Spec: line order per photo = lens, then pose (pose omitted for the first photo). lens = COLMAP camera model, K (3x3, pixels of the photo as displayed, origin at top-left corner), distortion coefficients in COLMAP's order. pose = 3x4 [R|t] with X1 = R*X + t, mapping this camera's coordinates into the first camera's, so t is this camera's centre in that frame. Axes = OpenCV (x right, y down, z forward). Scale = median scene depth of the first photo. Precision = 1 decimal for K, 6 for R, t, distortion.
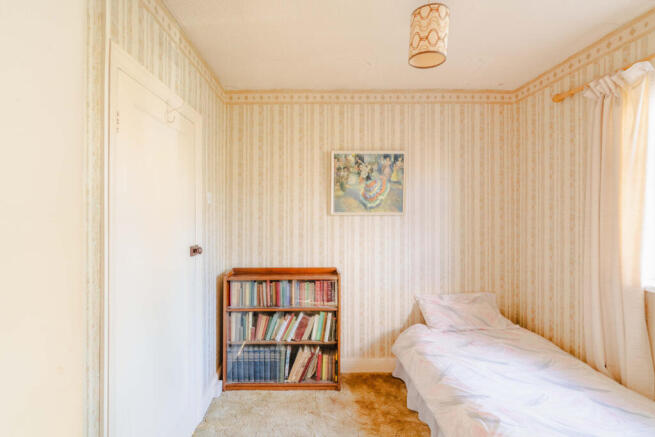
lens RADIAL K [[296.7, 0, 324.1], [0, 296.7, 218.6], [0, 0, 1]] dist [-0.000144, 0.000472]
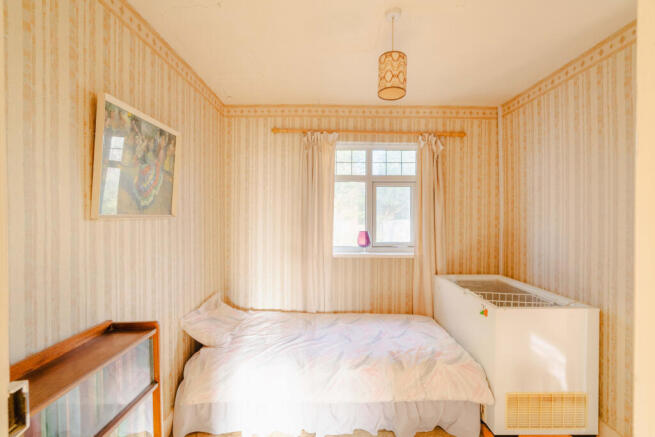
lens RADIAL K [[296.7, 0, 324.1], [0, 296.7, 218.6], [0, 0, 1]] dist [-0.000144, 0.000472]
pose [[0.034300, -0.013190, 0.999325, -0.461455], [0.025227, 0.999606, 0.012328, -0.011187], [-0.999093, 0.024787, 0.034620, 0.605222]]
